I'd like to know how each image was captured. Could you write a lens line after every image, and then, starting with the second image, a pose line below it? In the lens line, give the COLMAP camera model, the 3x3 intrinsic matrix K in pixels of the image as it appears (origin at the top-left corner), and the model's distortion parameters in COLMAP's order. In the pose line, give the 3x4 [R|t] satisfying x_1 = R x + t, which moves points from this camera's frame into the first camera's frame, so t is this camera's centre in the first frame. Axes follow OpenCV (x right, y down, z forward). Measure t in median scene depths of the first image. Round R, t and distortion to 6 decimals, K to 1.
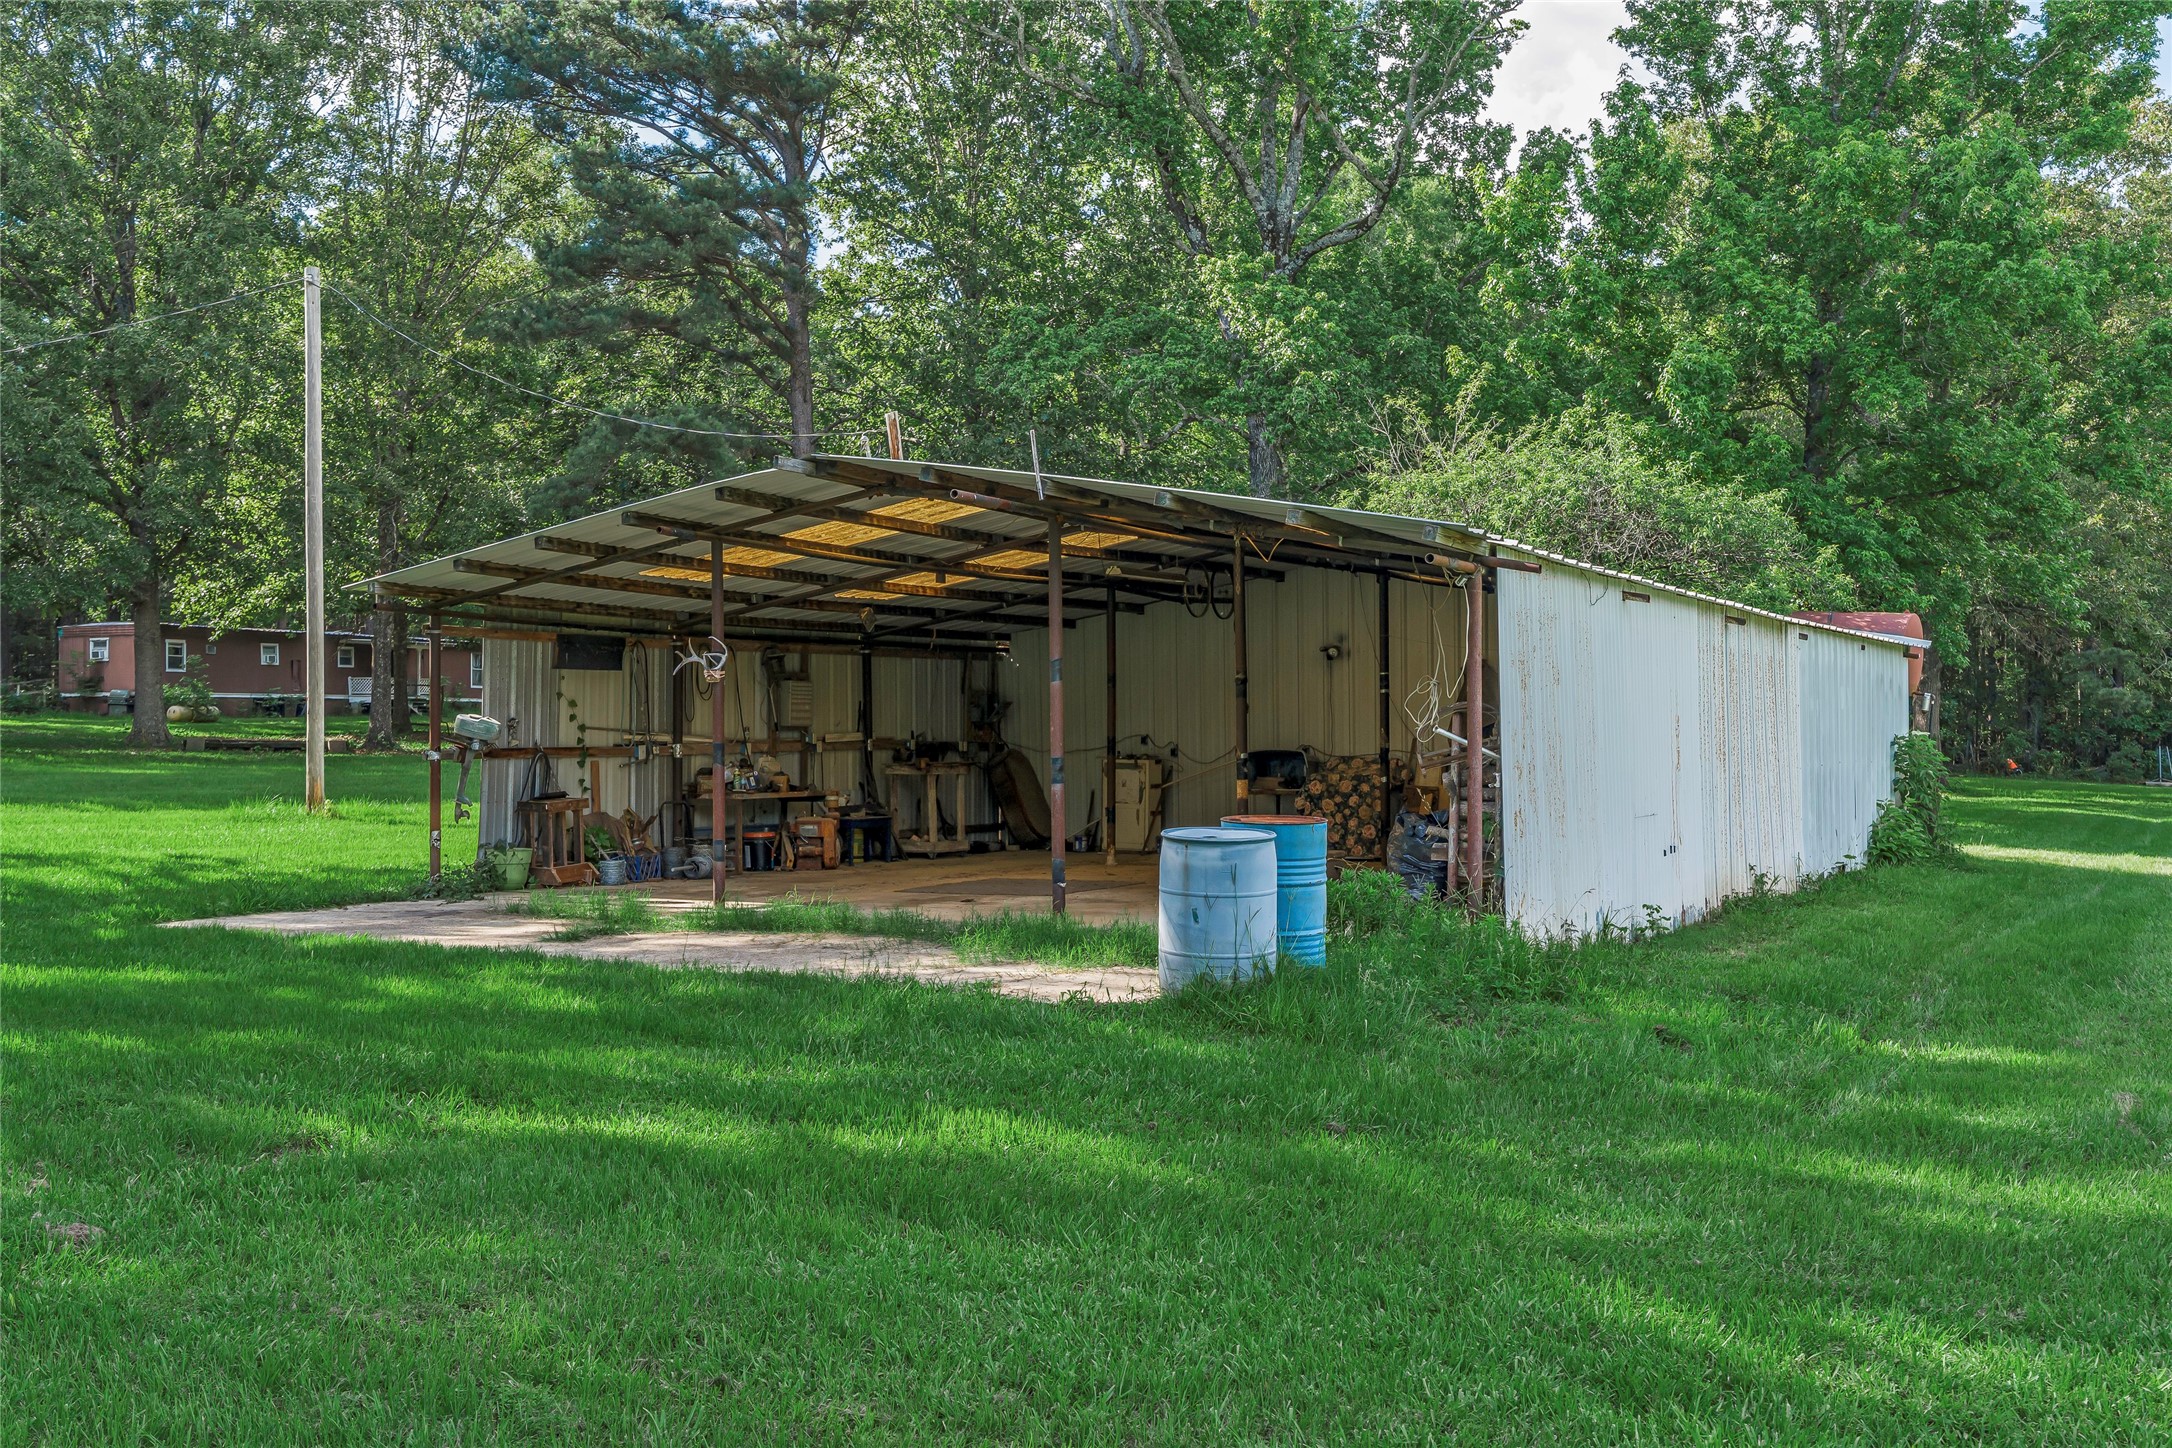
lens RADIAL K [[2246.0, 0, 1086.0], [0, 2246.0, 724.0], [0, 0, 1]] dist [-0.002212, -0.000149]
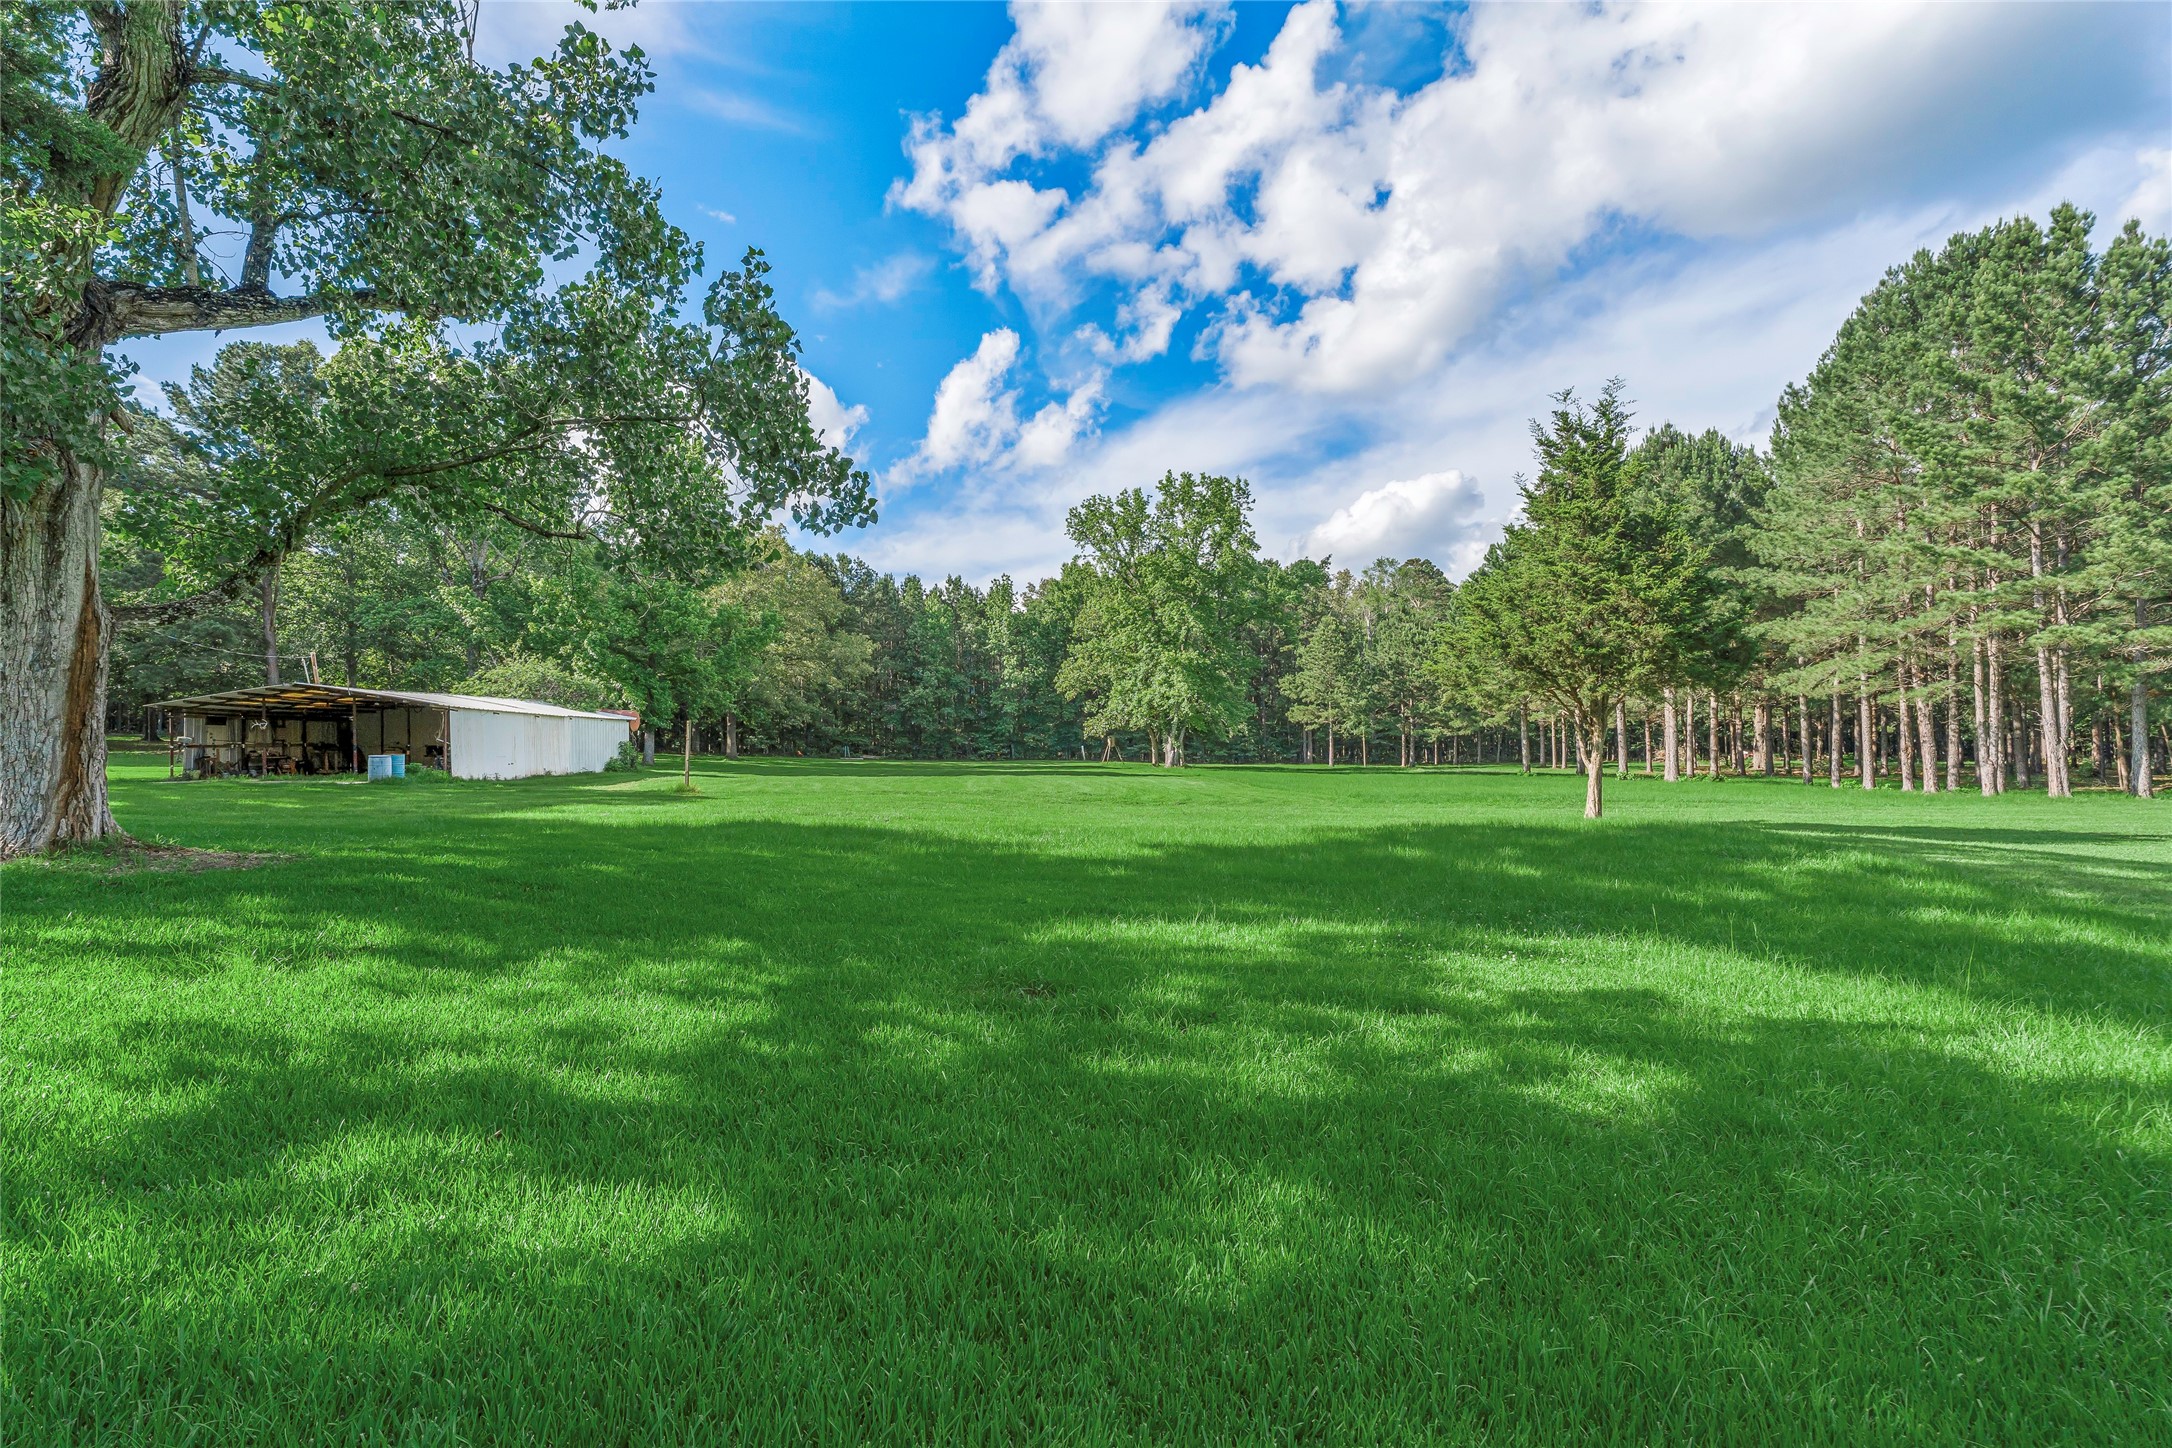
lens RADIAL K [[994.1, 0, 1086.0], [0, 994.1, 724.0], [0, 0, 1]] dist [0.001355, 0.000451]
pose [[0.837535, 0.006245, 0.546348, 0.101169], [0.001932, 0.999895, -0.014392, 0.001482], [-0.546380, 0.013109, 0.837435, -1.281954]]
